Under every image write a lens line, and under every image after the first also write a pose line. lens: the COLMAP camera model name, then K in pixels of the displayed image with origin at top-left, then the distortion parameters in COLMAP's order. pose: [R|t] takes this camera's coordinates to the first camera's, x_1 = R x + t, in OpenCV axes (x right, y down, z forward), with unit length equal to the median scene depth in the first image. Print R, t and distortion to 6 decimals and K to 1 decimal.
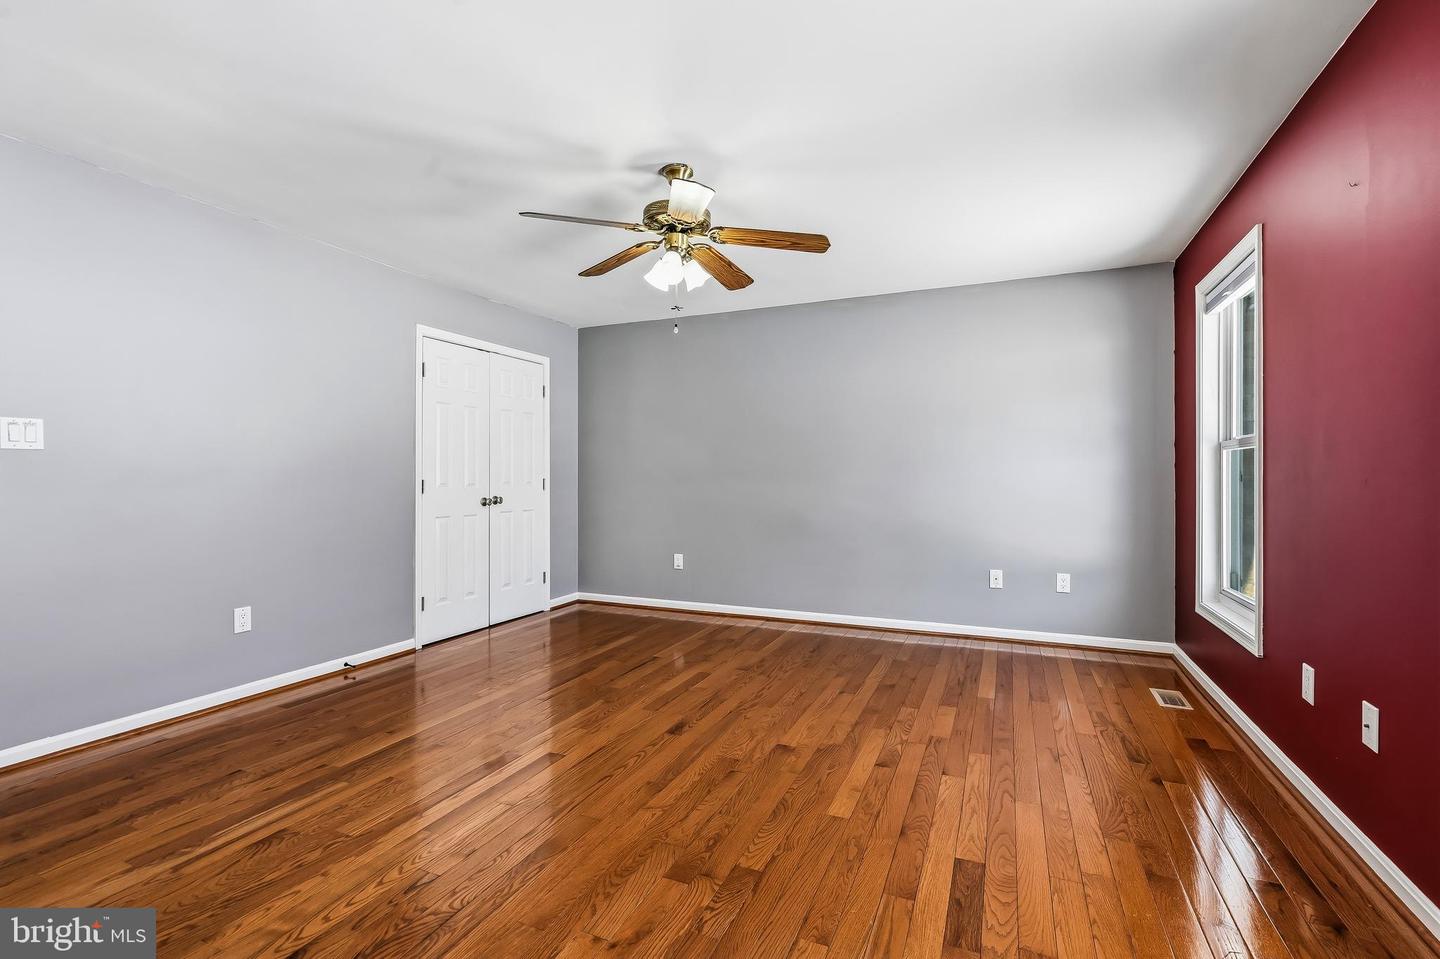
lens RADIAL K [[652.4, 0, 724.9], [0, 652.4, 479.4], [0, 0, 1]] dist [-0.002388, 0.000065]
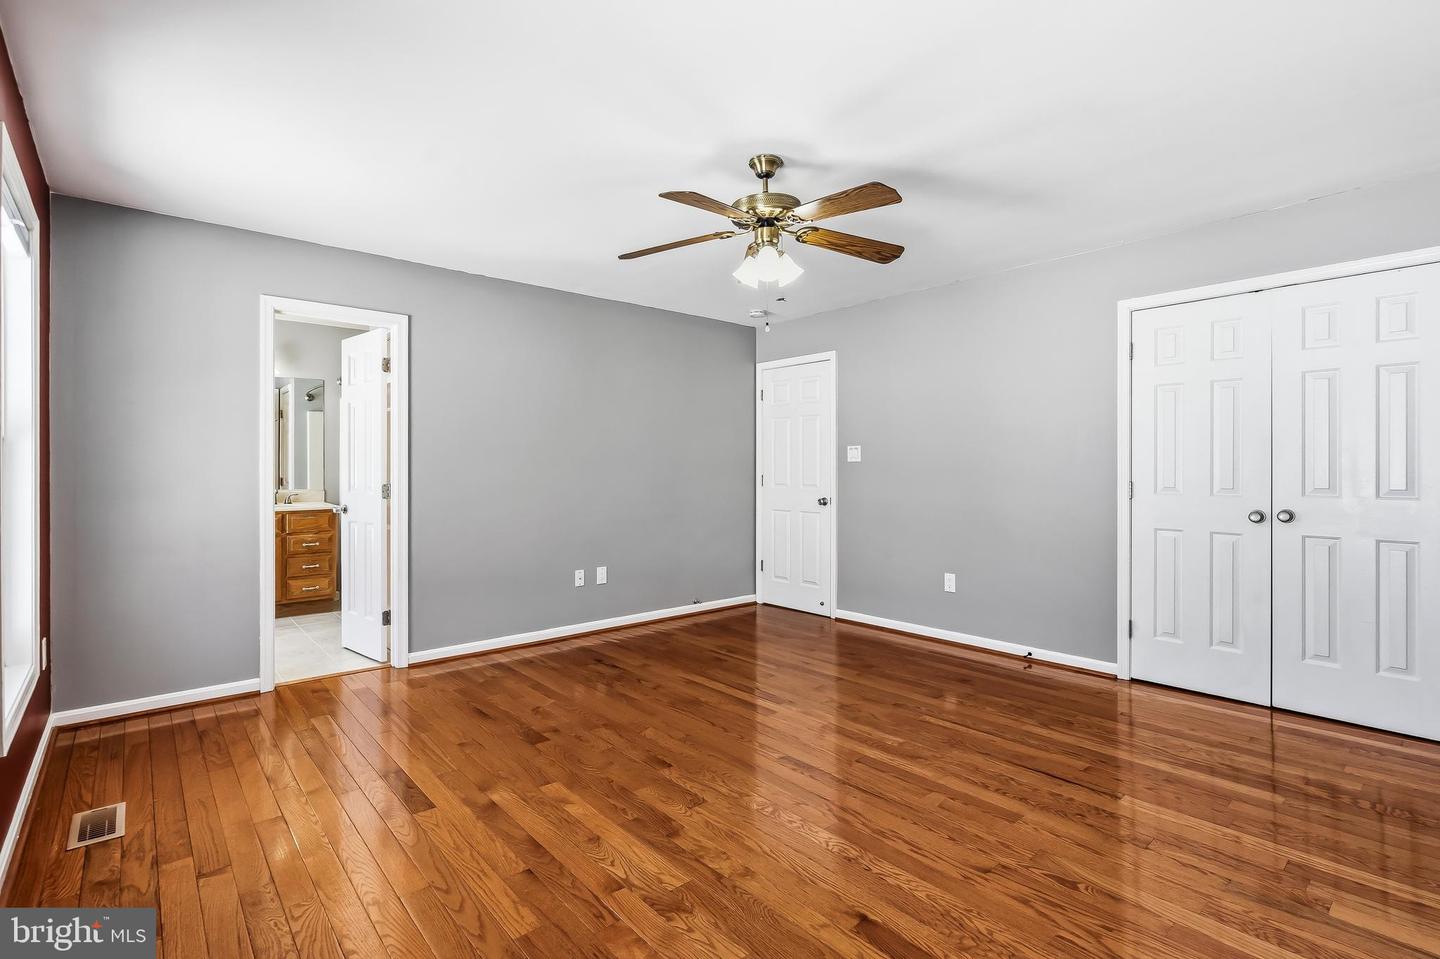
lens RADIAL K [[707.5, 0, 736.1], [0, 707.5, 475.2], [0, 0, 1]] dist [-0.037560, -0.000235]
pose [[-0.440609, 0.004956, -0.897685, 0.650437], [-0.003914, 0.999965, 0.007442, -0.014246], [0.897690, 0.006793, -0.440574, 1.066670]]
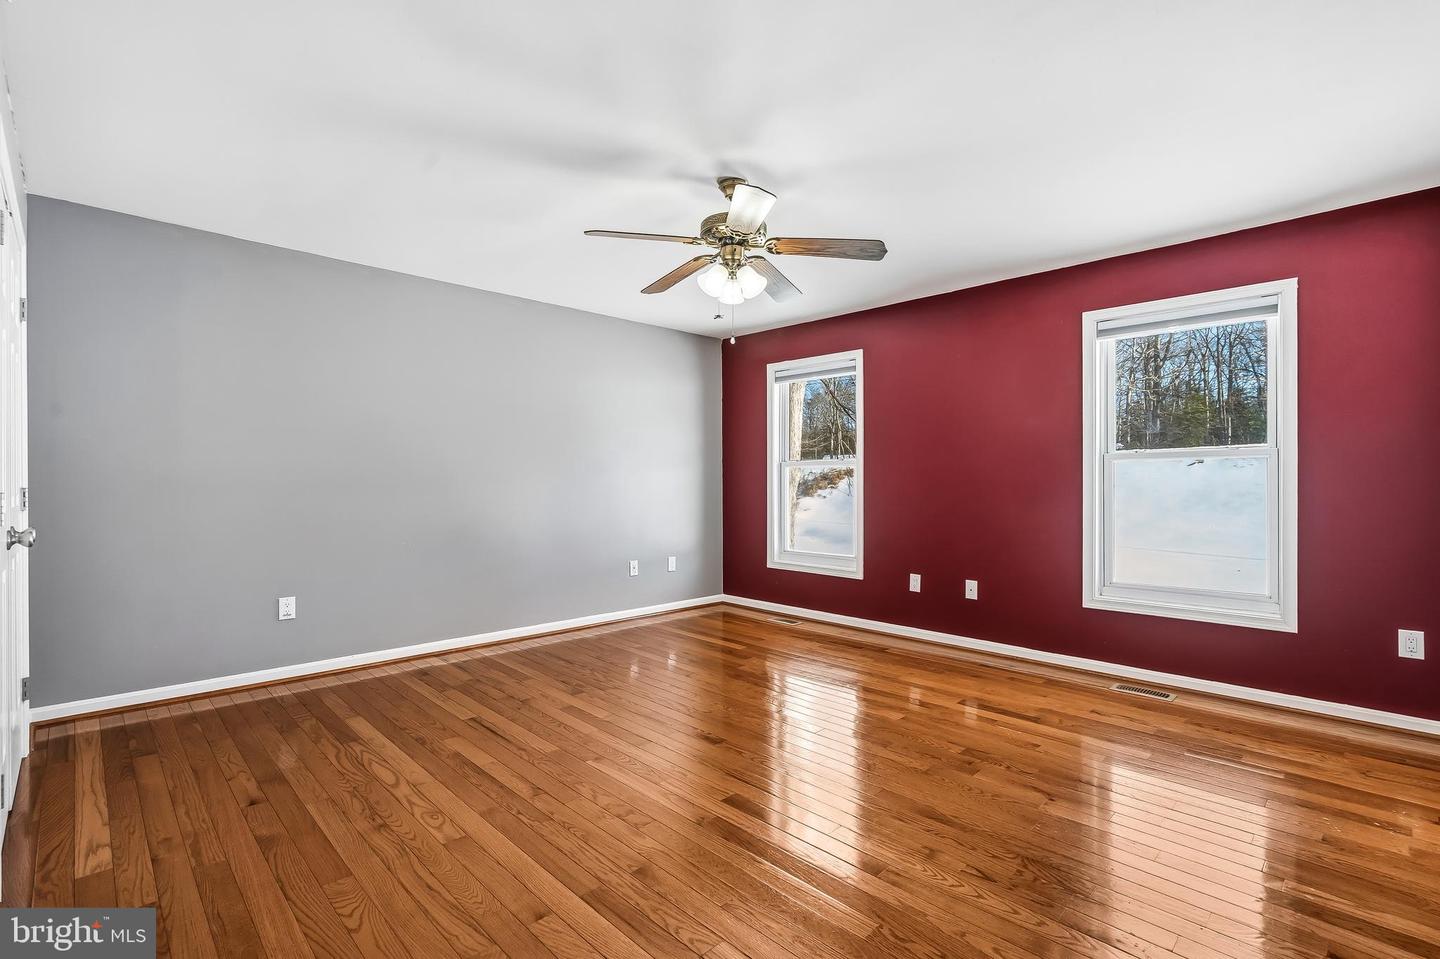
lens RADIAL K [[652.4, 0, 724.9], [0, 652.4, 479.4], [0, 0, 1]] dist [-0.002388, 0.000065]
pose [[0.372526, 0.005563, 0.928005, -0.775597], [0.002454, 0.999973, -0.006980, -0.002450], [-0.928019, 0.004878, 0.372502, 0.481032]]
